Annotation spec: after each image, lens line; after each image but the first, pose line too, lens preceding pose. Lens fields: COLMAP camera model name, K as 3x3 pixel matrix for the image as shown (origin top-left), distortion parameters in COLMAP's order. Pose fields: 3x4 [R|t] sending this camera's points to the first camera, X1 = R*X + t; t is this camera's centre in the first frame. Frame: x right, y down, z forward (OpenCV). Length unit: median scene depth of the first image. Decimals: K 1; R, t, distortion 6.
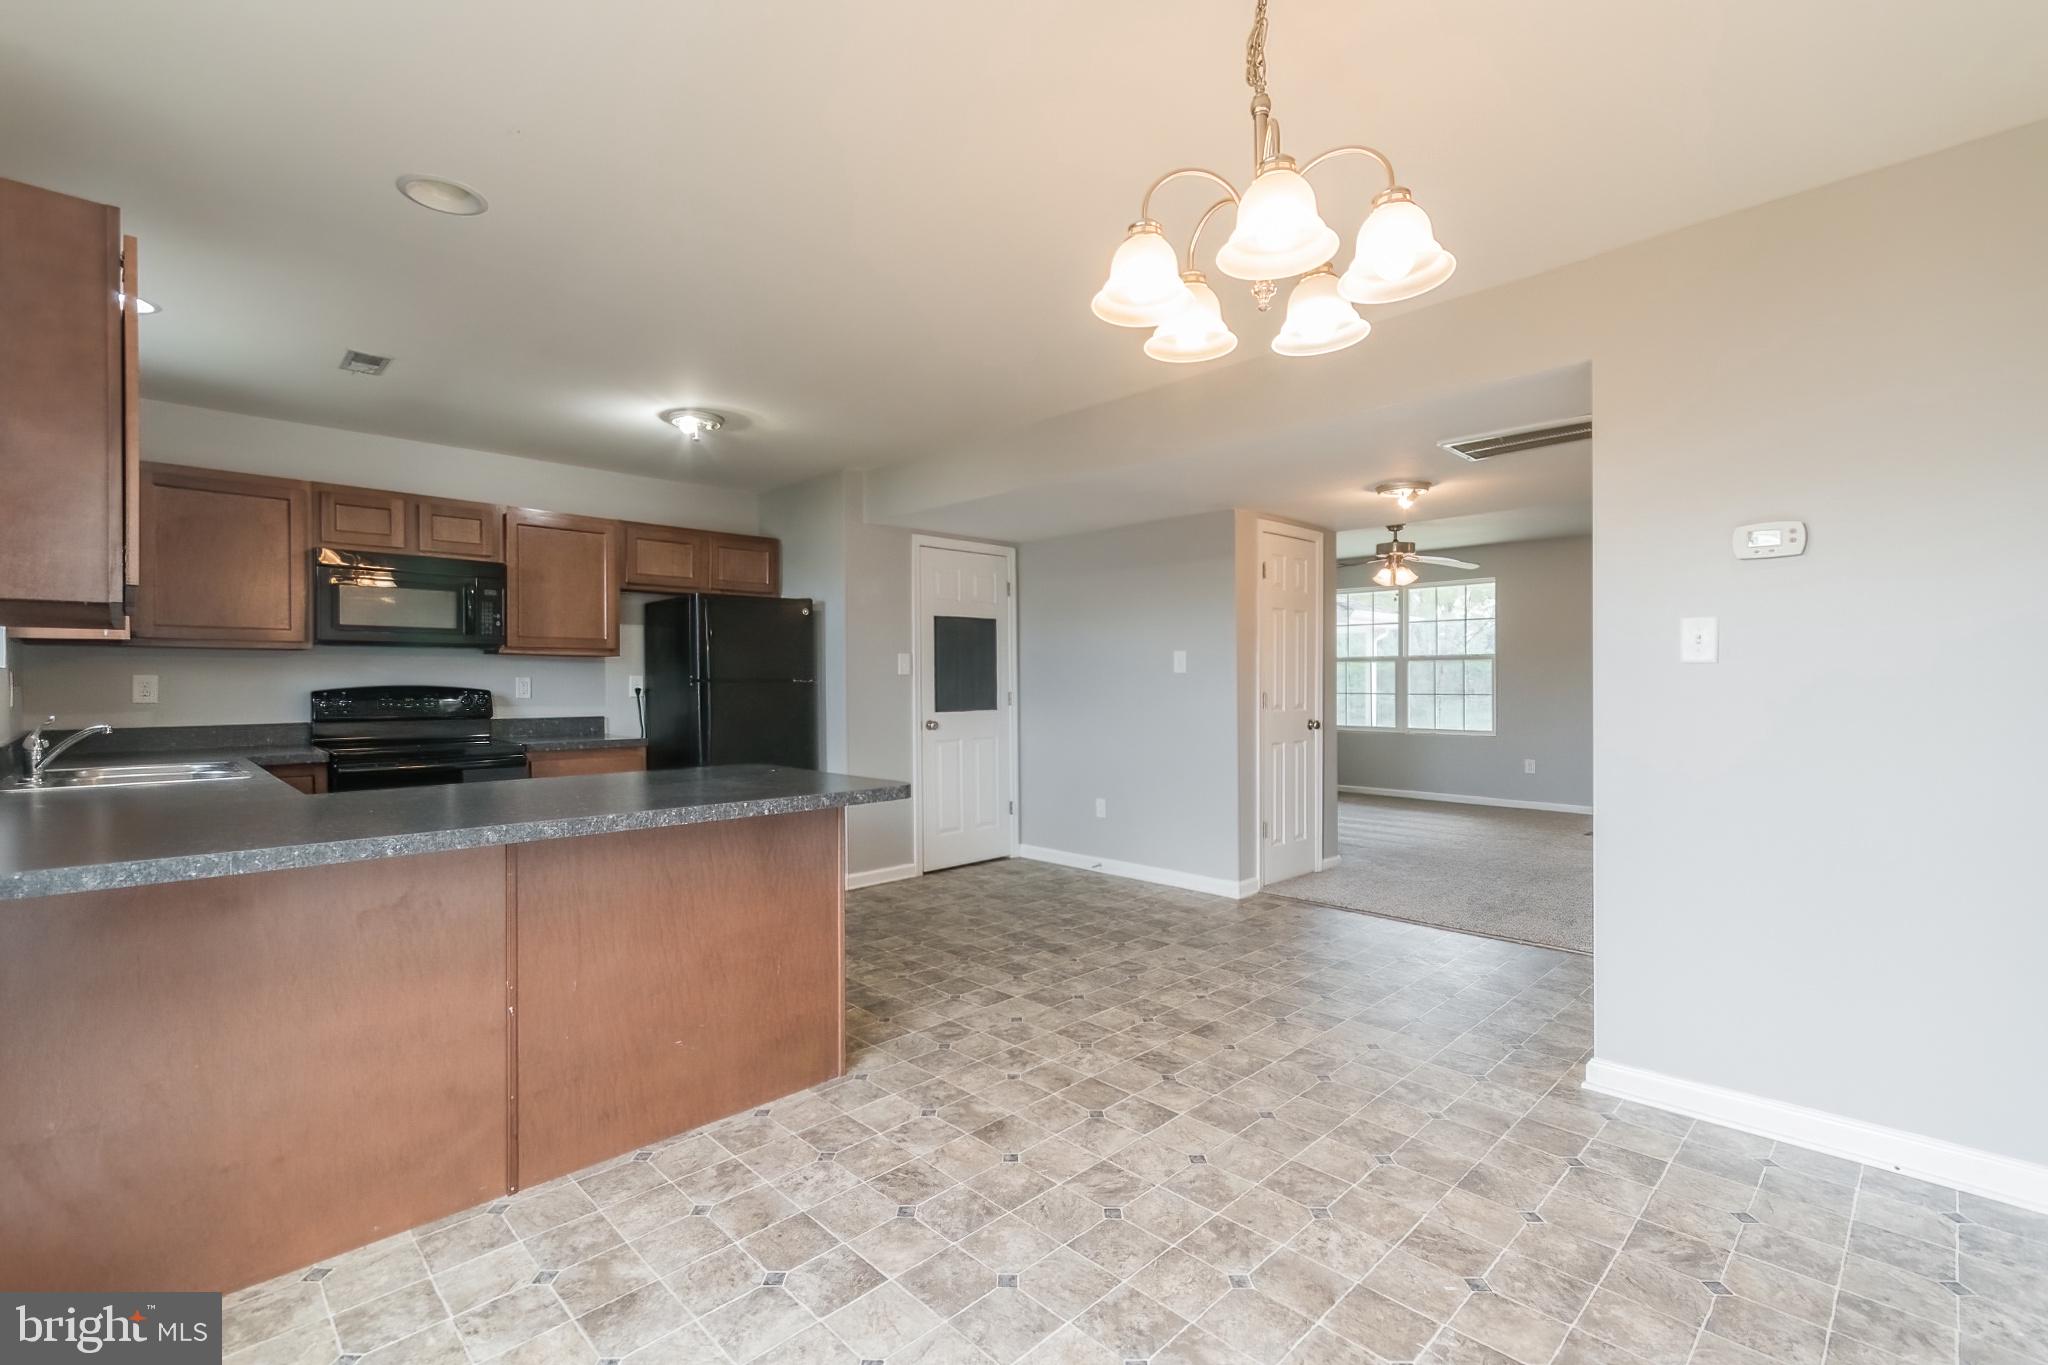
lens RADIAL K [[907.4, 0, 996.5], [0, 907.4, 670.3], [0, 0, 1]] dist [-0.000378, -0.000313]
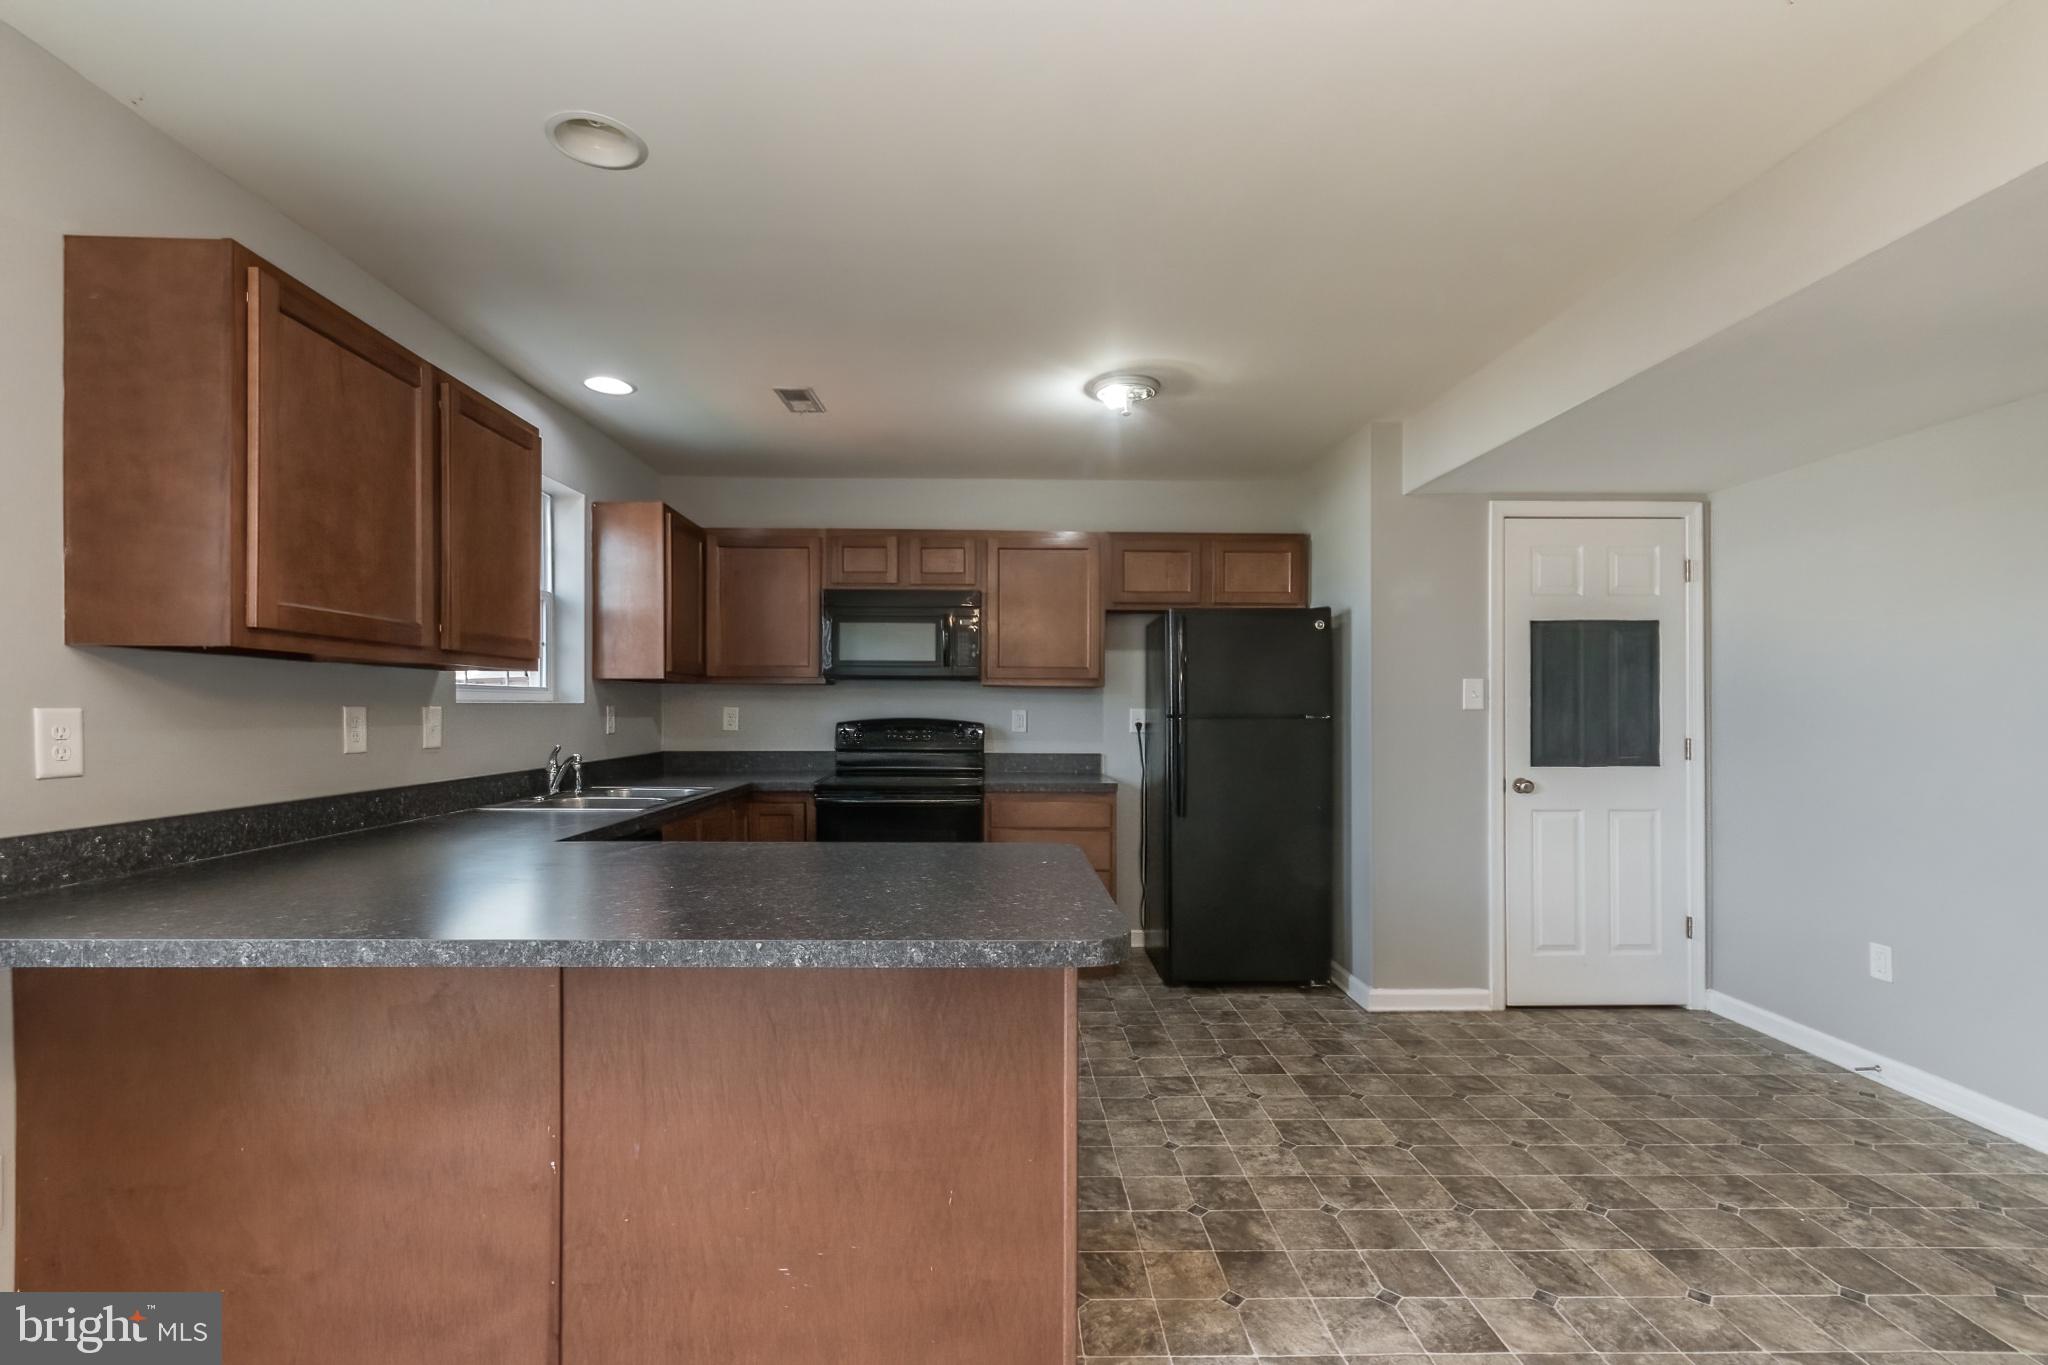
lens RADIAL K [[895.2, 0, 1009.8], [0, 895.2, 701.0], [0, 0, 1]] dist [0.005889, -0.001251]
pose [[0.738997, 0.001742, -0.673706, 0.120802], [0.001988, 0.999987, 0.004766, -0.007142], [0.673706, -0.004861, 0.738984, 0.345144]]
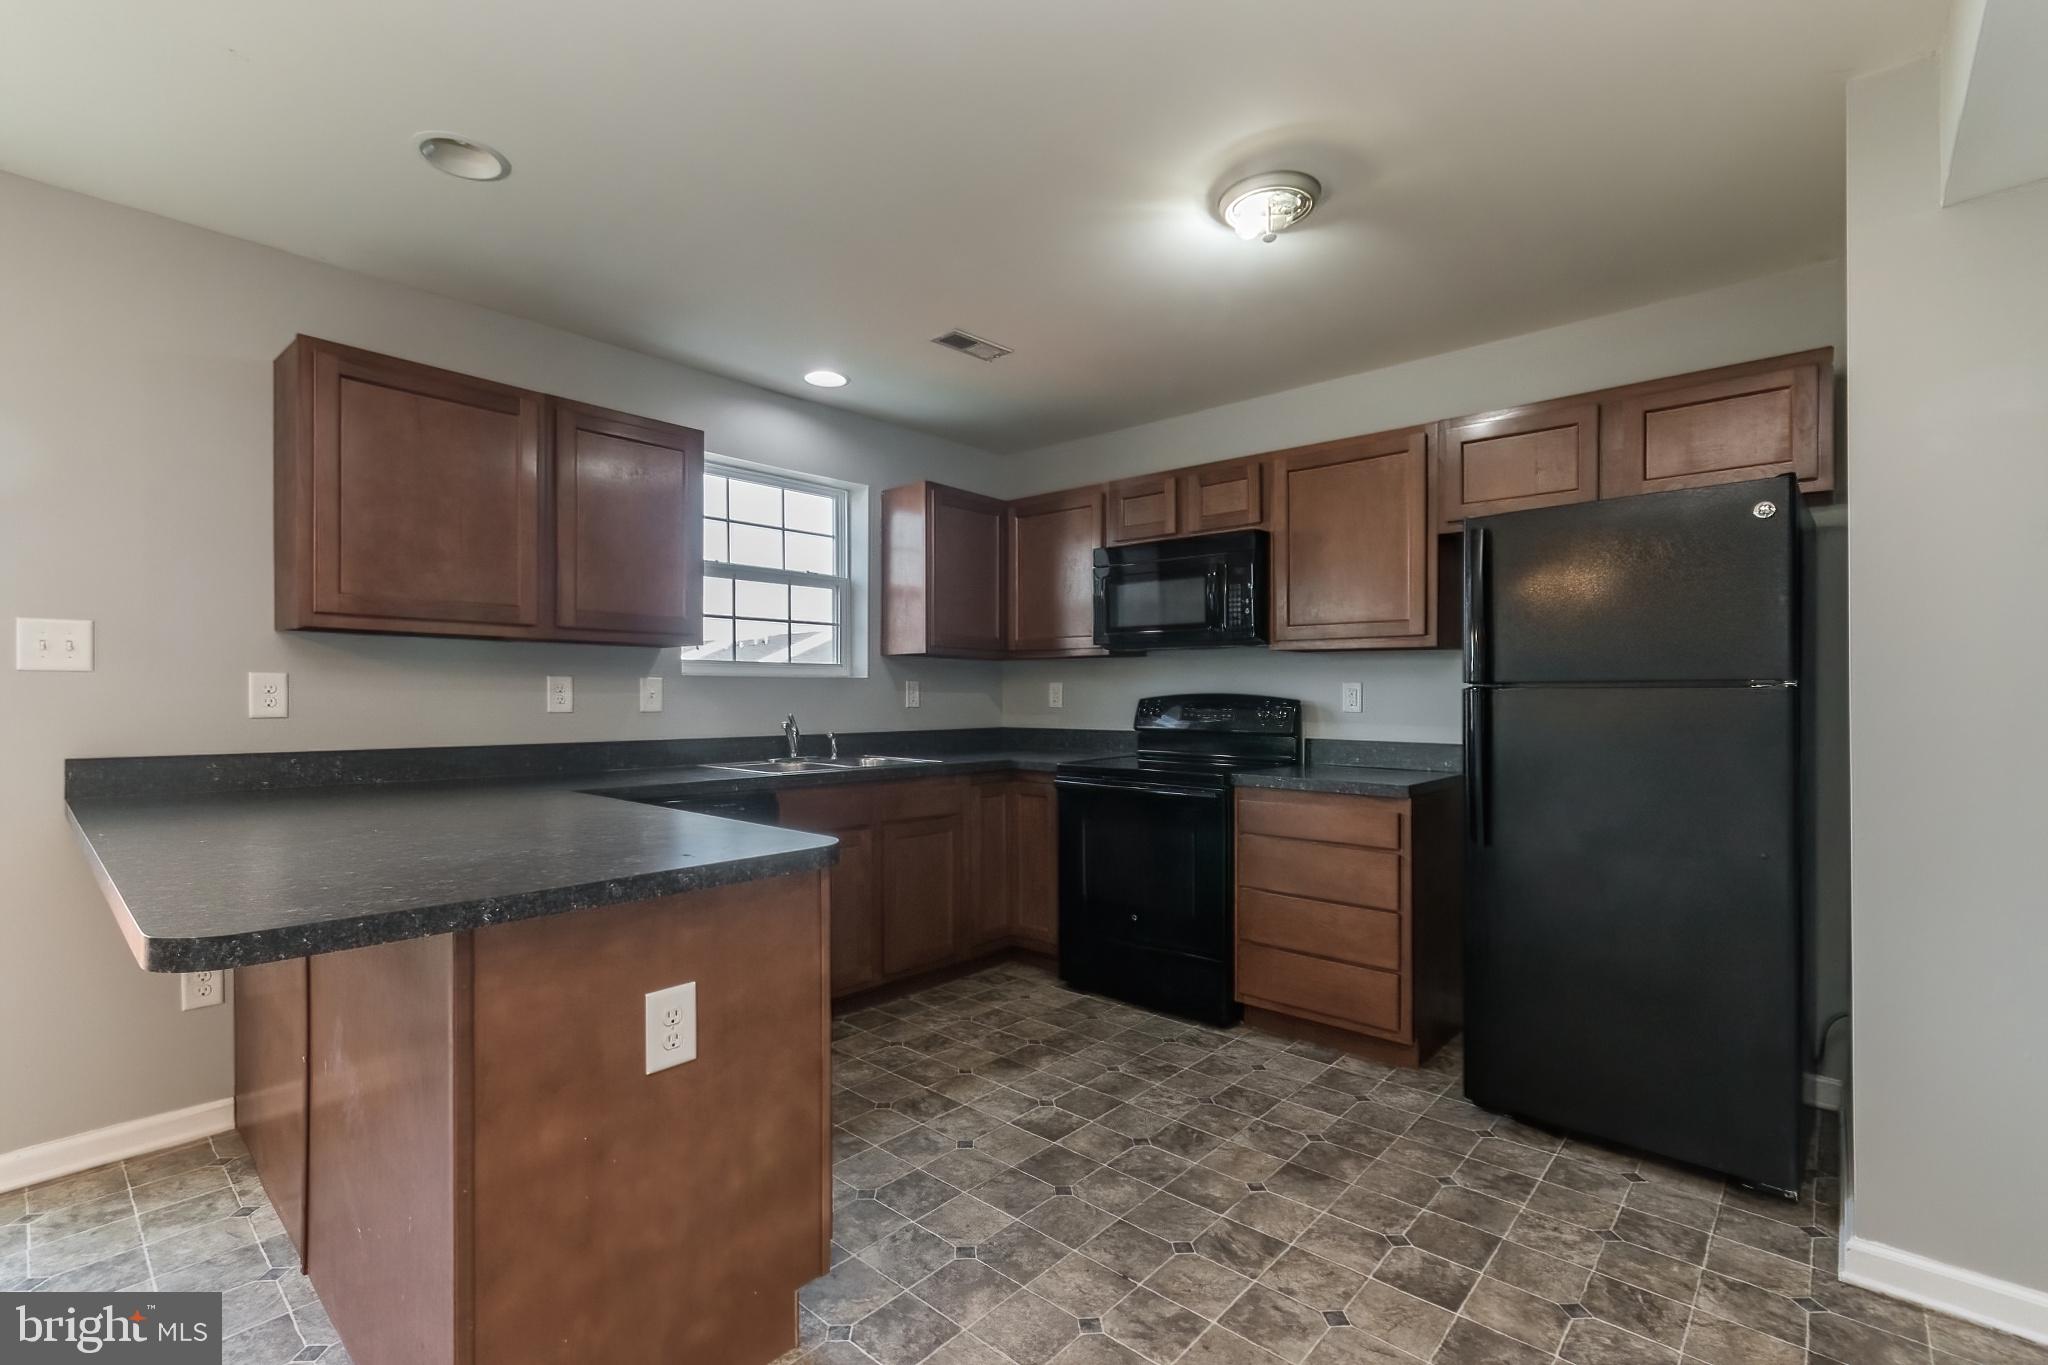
lens RADIAL K [[903.9, 0, 1019.2], [0, 903.9, 685.9], [0, 0, 1]] dist [0.004407, -0.000135]
pose [[0.086063, -0.006618, -0.996268, 0.191116], [0.009753, 0.999936, -0.005800, 0.013642], [0.996242, -0.009218, 0.086122, 0.783725]]
